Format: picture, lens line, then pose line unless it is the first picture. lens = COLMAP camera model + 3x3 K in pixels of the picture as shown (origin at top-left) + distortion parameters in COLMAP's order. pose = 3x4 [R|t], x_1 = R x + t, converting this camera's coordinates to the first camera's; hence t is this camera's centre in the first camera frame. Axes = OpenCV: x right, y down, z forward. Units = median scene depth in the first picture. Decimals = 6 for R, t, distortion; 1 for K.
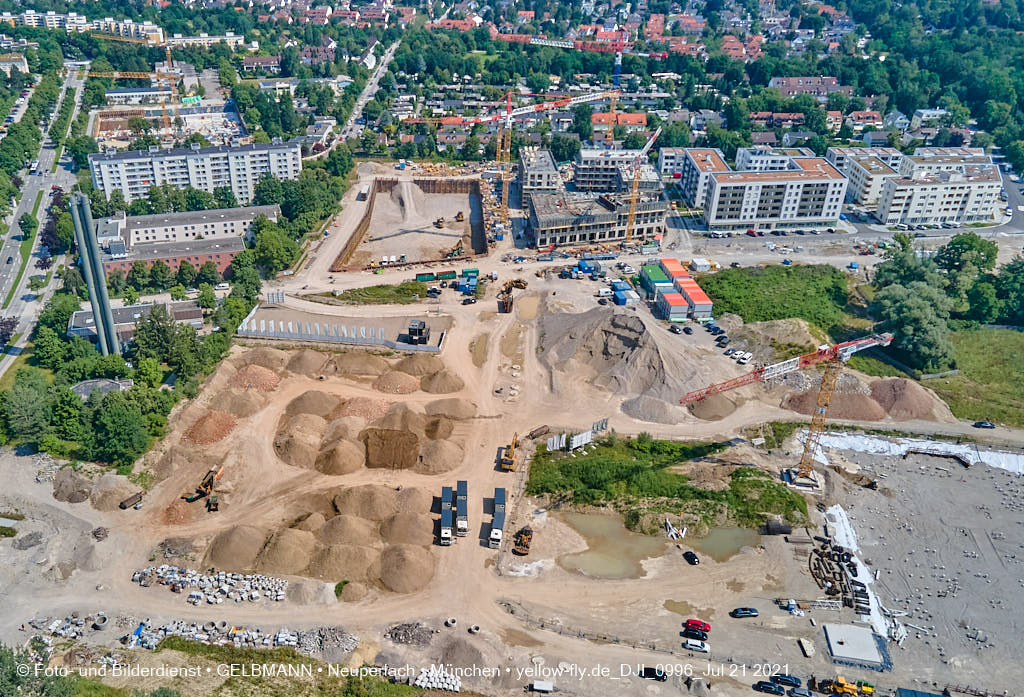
lens RADIAL K [[883.9, 0, 424.7], [0, 883.9, 405.3], [0, 0, 1]] dist [0.016700, 0.047133]
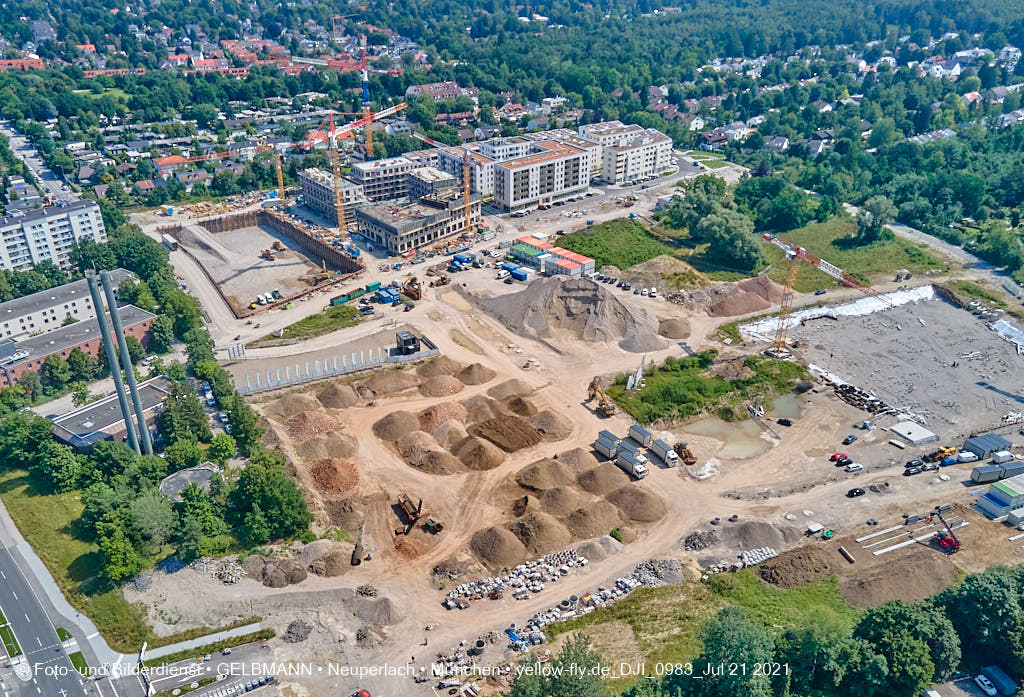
lens RADIAL K [[871.2, 0, 503.4], [0, 871.2, 435.7], [0, 0, 1]] dist [0.020779, 0.035104]
pose [[0.798643, -0.310298, 0.515639, -0.373143], [0.306598, 0.947081, 0.095057, -0.032108], [-0.517848, 0.082177, 0.851517, 0.058826]]
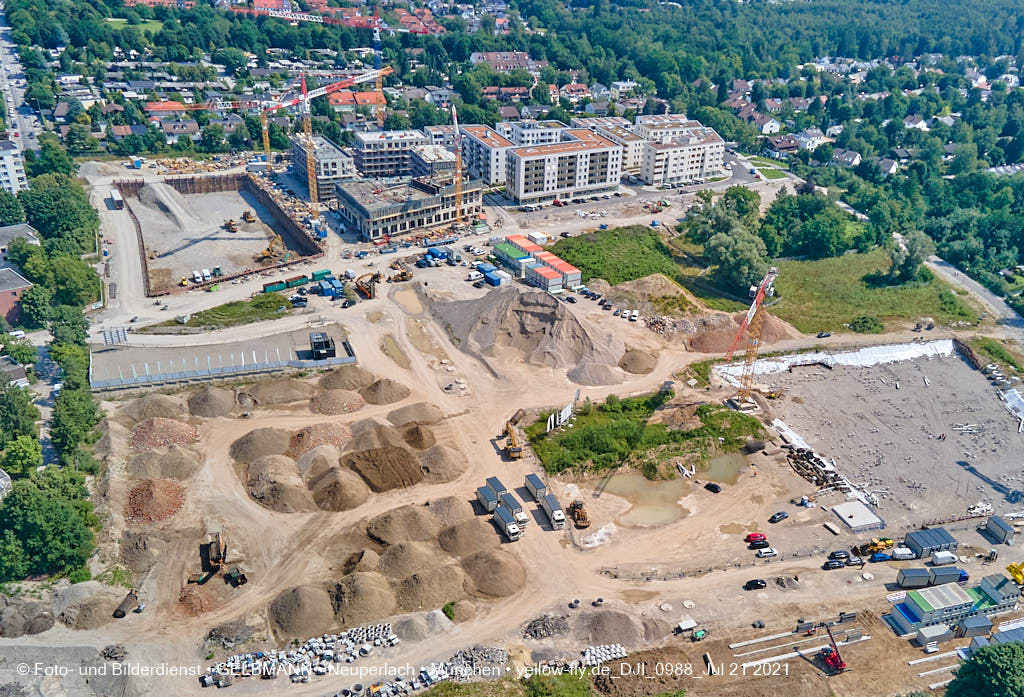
lens RADIAL K [[929.2, 0, 612.8], [0, 929.2, 441.3], [0, 0, 1]] dist [0.021708, 0.031322]
pose [[0.828938, -0.230060, 0.509838, -0.208409], [0.208171, 0.972910, 0.100555, -0.016687], [-0.519160, 0.022780, 0.854373, 0.027608]]
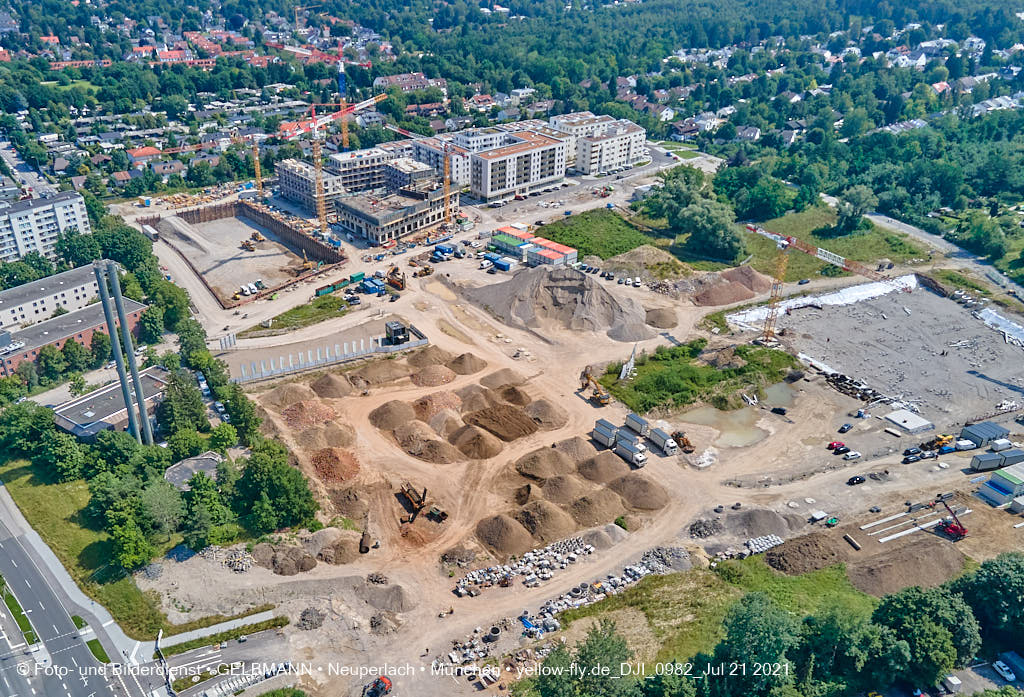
lens RADIAL K [[871.4, 0, 457.2], [0, 871.4, 426.5], [0, 0, 1]] dist [0.025325, 0.025762]
pose [[0.797083, -0.311544, 0.517300, -0.402564], [0.308247, 0.946542, 0.095093, -0.041224], [-0.519272, 0.083659, 0.850505, 0.073906]]
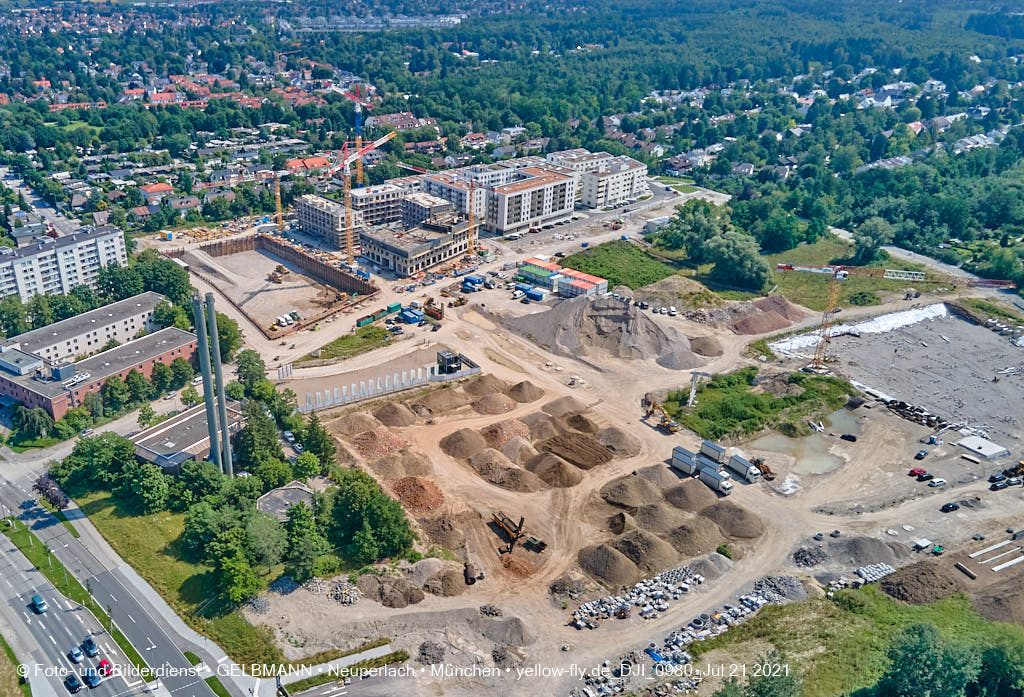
lens RADIAL K [[871.2, 0, 415.8], [0, 871.2, 379.2], [0, 0, 1]] dist [0.020779, 0.035104]
pose [[0.787892, -0.268954, 0.553977, -0.480318], [0.313012, 0.949617, 0.015856, -0.070806], [-0.530330, 0.160909, 0.832381, 0.124895]]
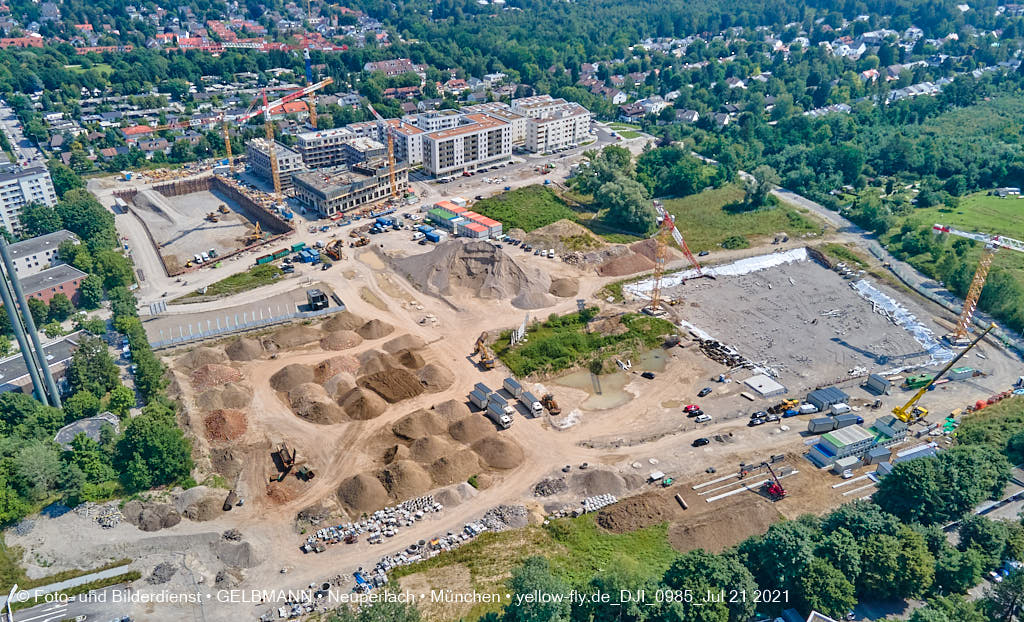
lens RADIAL K [[776.1, 0, 481.5], [0, 776.1, 377.0], [0, 0, 1]] dist [0.017662, 0.041131]
pose [[0.801267, -0.310594, 0.511373, -0.295813], [0.304303, 0.947454, 0.098646, -0.017187], [-0.515141, 0.076570, 0.853678, 0.033072]]
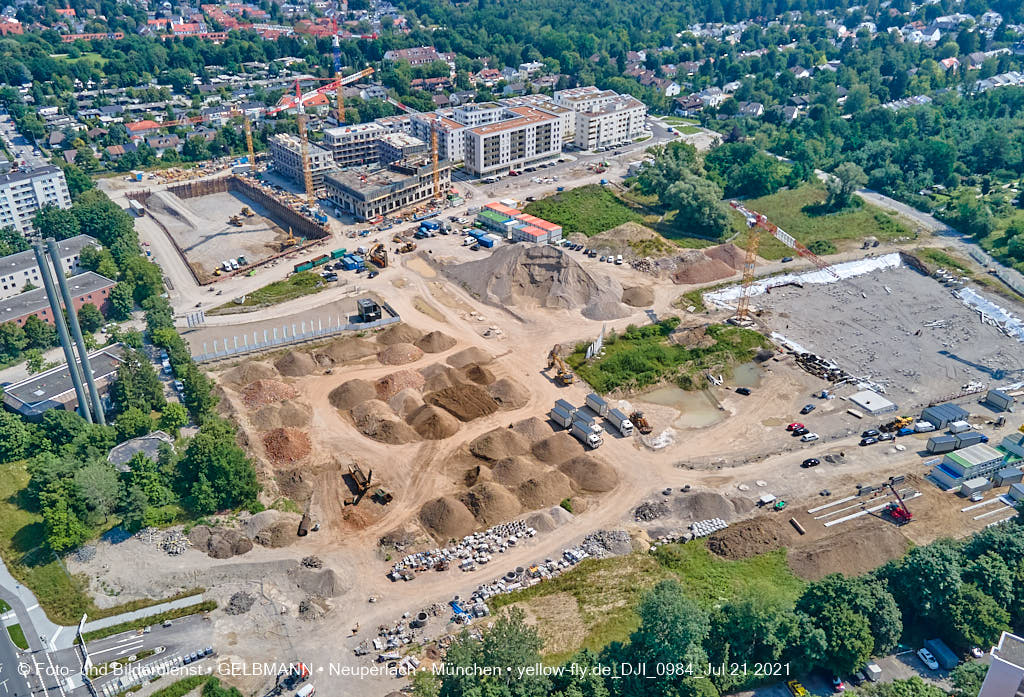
lens RADIAL K [[871.2, 0, 491.4], [0, 871.2, 400.7], [0, 0, 1]] dist [0.020779, 0.035104]
pose [[0.799649, -0.309486, 0.514567, -0.350099], [0.305285, 0.947467, 0.095435, -0.027299], [-0.517071, 0.080775, 0.852122, 0.049244]]
